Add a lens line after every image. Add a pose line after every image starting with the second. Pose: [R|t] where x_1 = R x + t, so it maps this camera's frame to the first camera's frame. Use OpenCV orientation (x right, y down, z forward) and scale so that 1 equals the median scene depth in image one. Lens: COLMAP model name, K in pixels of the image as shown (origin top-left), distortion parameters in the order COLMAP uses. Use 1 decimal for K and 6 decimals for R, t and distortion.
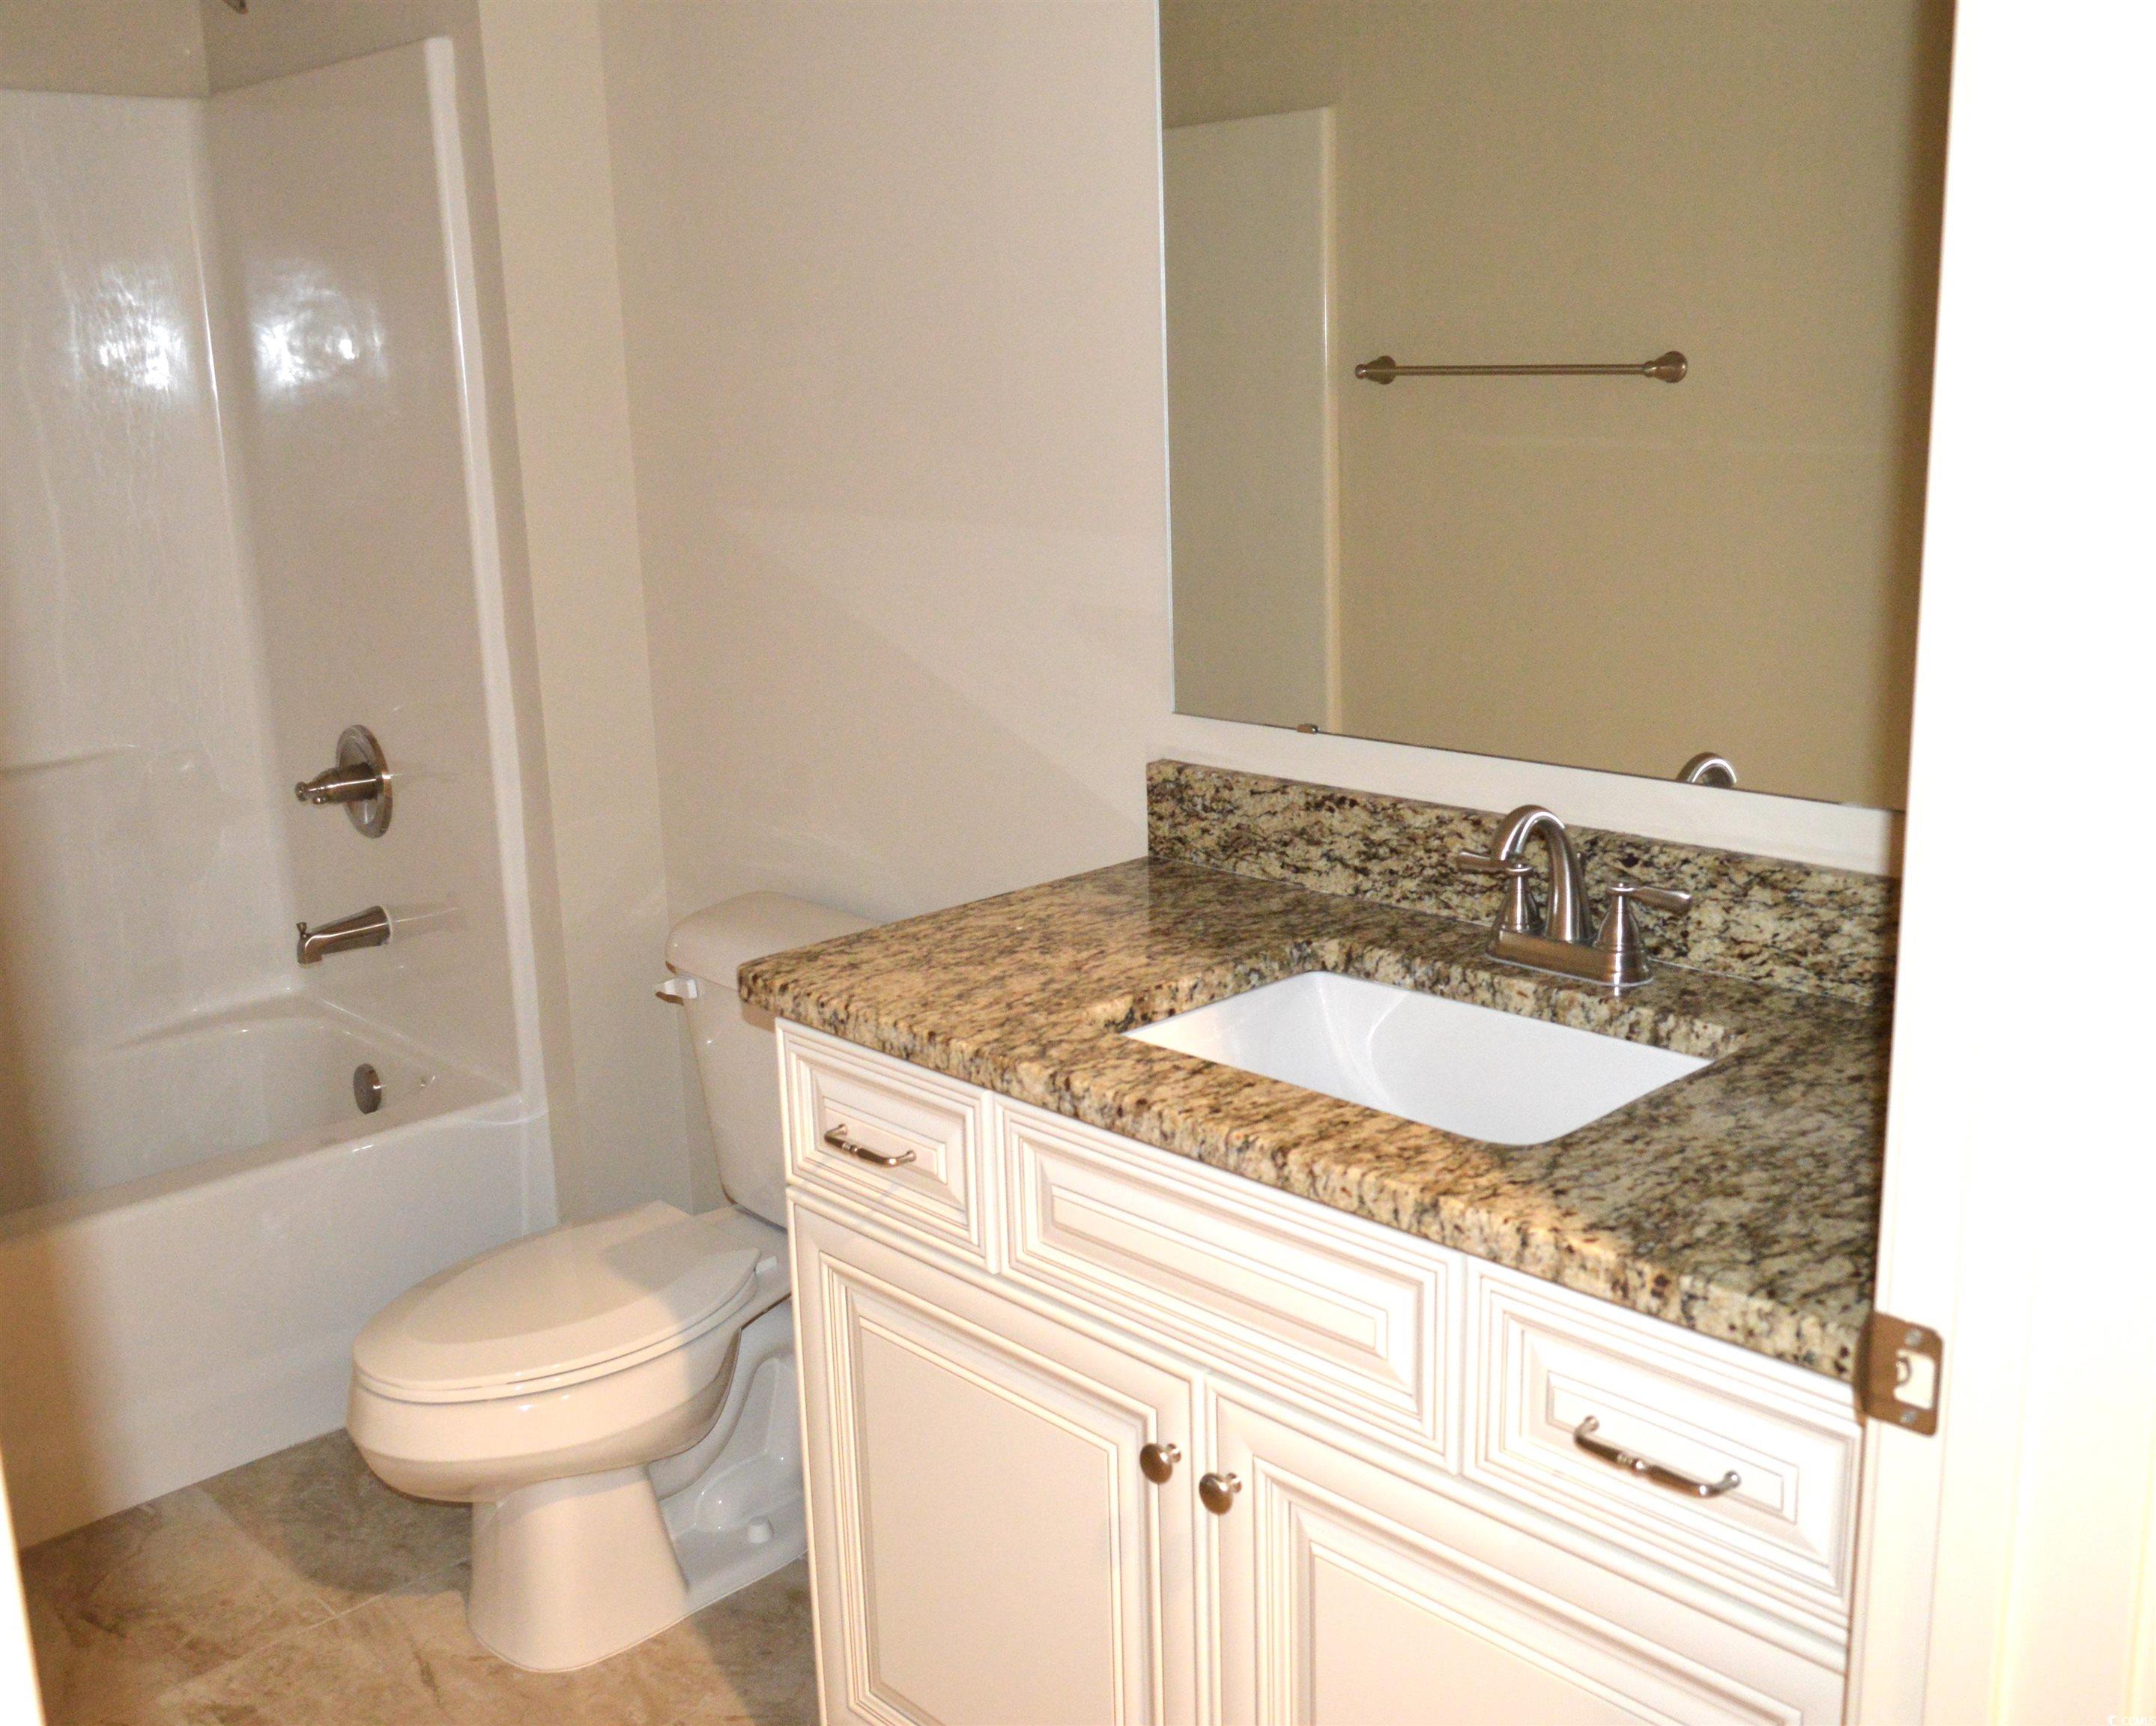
lens RADIAL K [[2064.8, 0, 1078.0], [0, 2064.8, 863.0], [0, 0, 1]] dist [-0.007623, -0.019898]
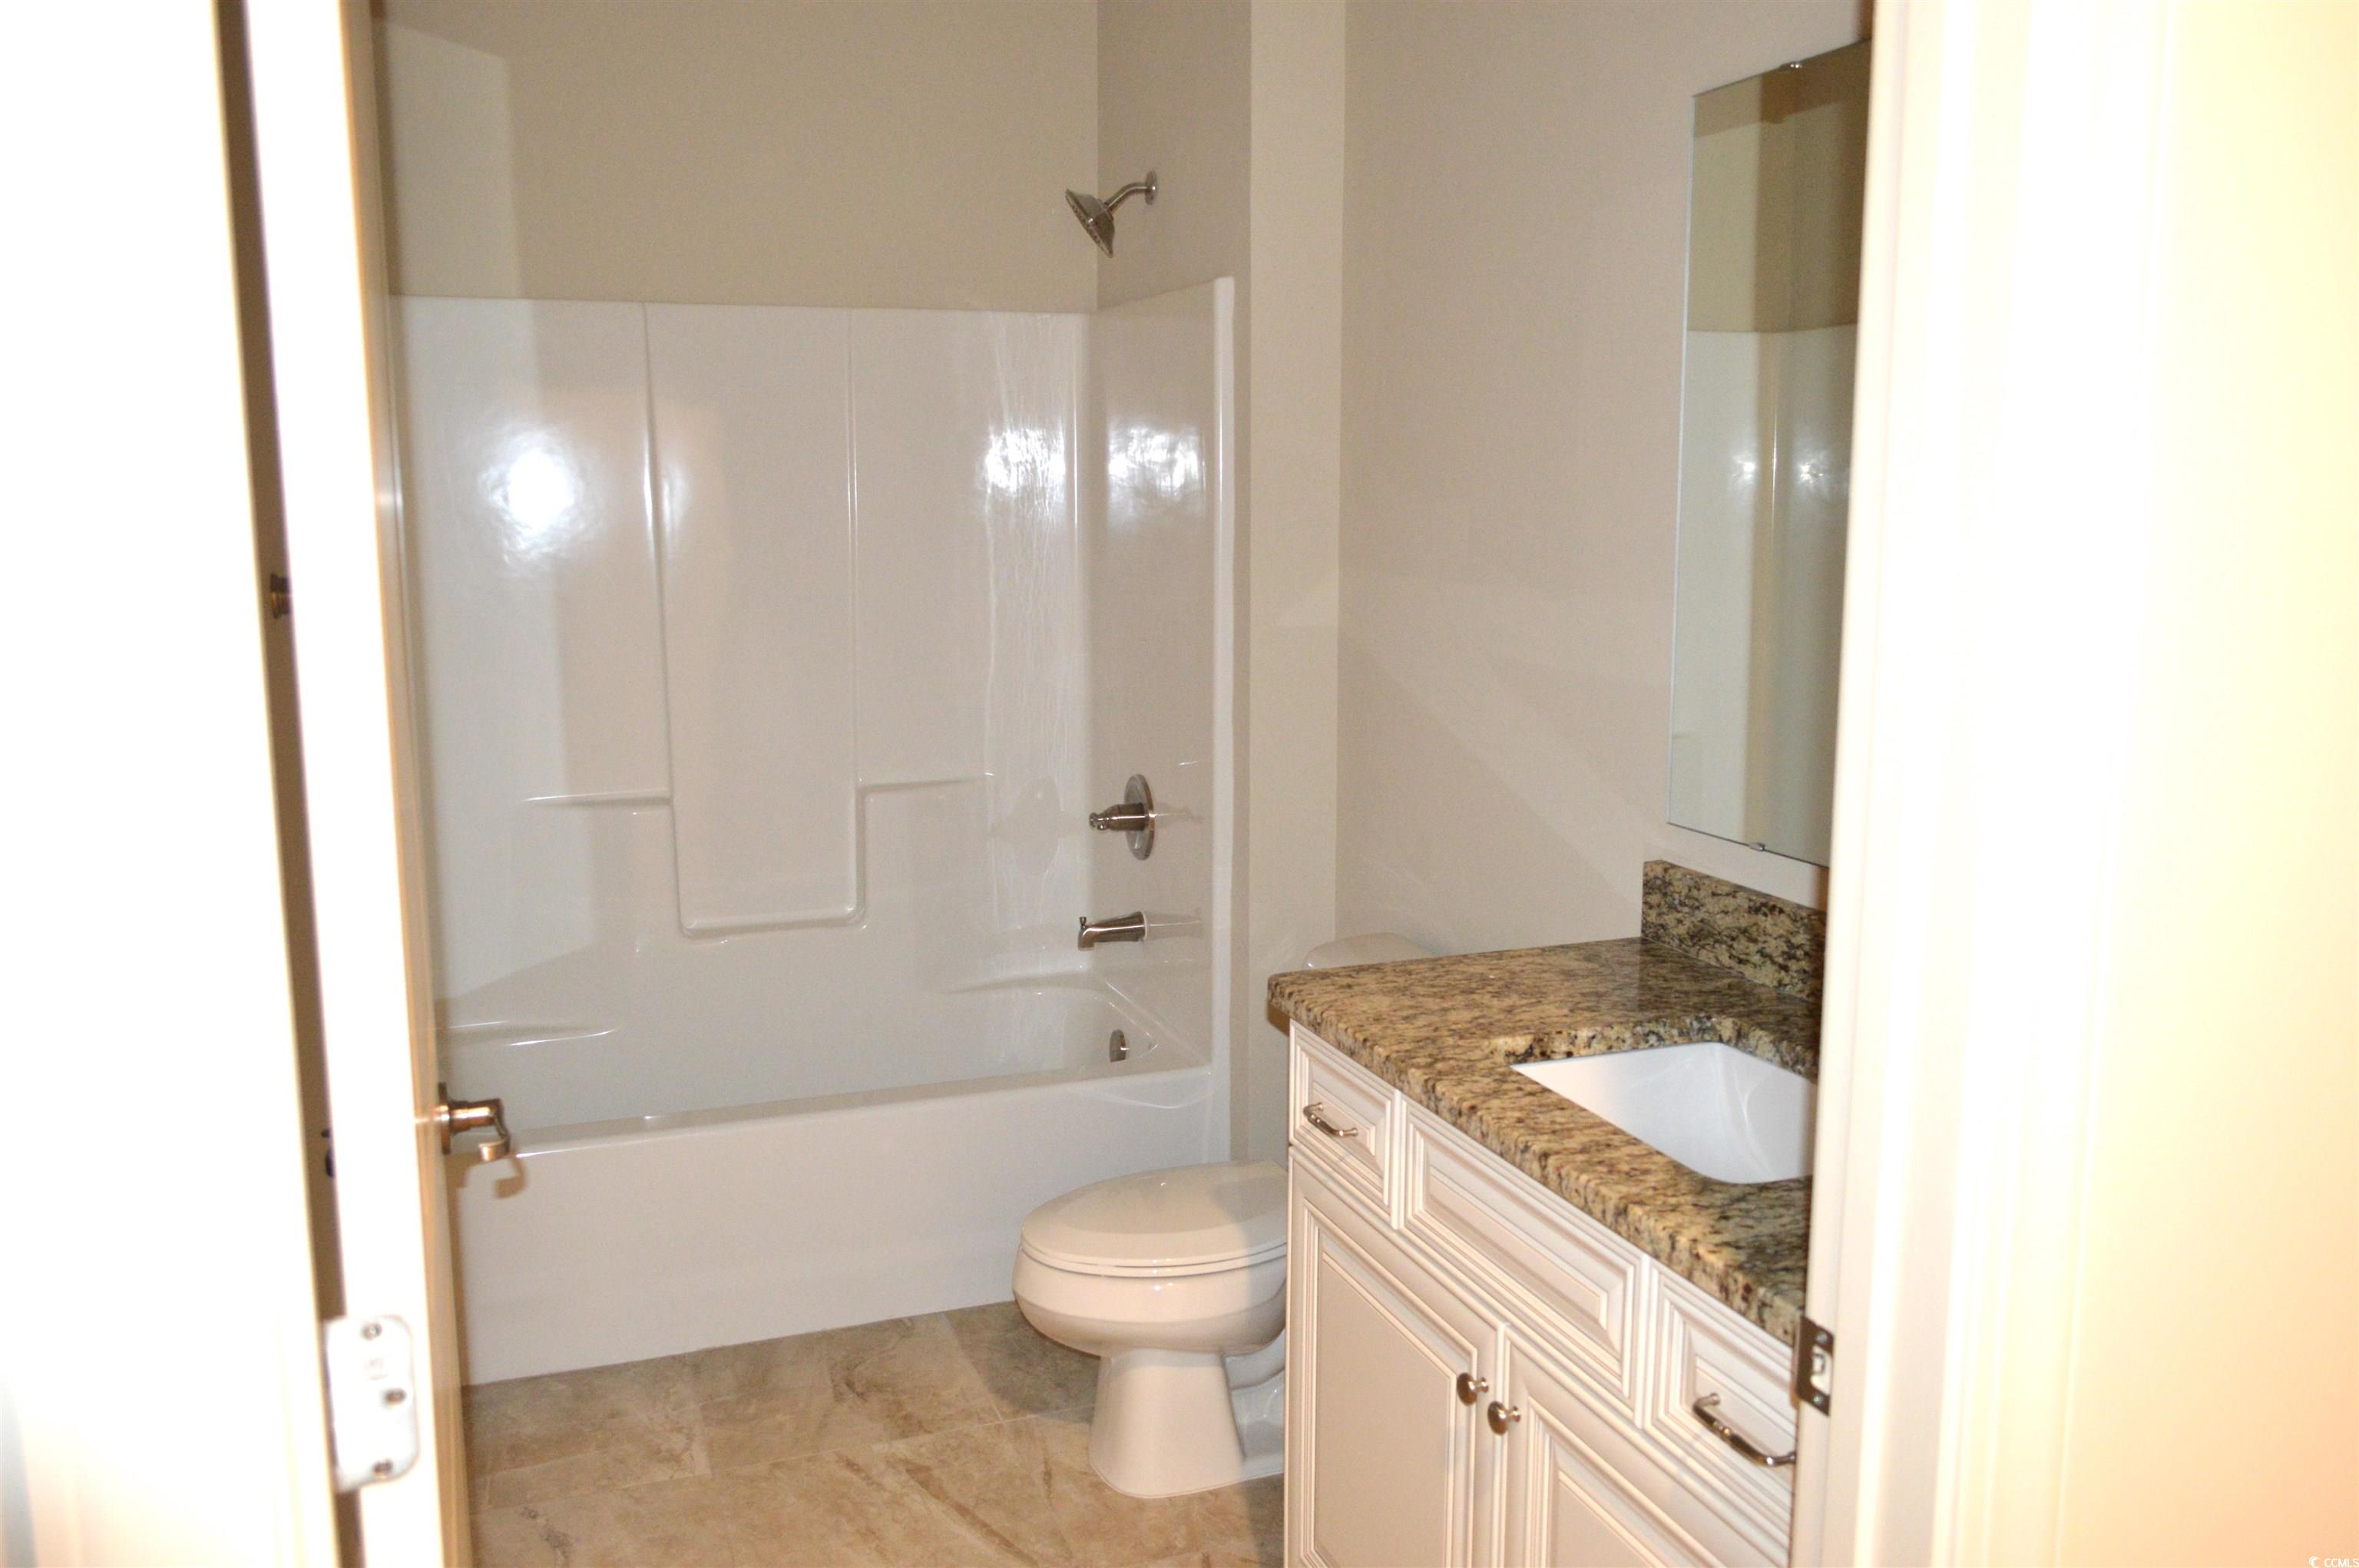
lens RADIAL K [[1861.9, 0, 1179.5], [0, 1861.9, 784.0], [0, 0, 1]] dist [-0.018119, 0.006346]
pose [[0.912134, 0.090371, -0.399807, 0.255672], [-0.119978, 0.991537, -0.049599, -0.006835], [0.391941, 0.093209, 0.915257, -0.151725]]
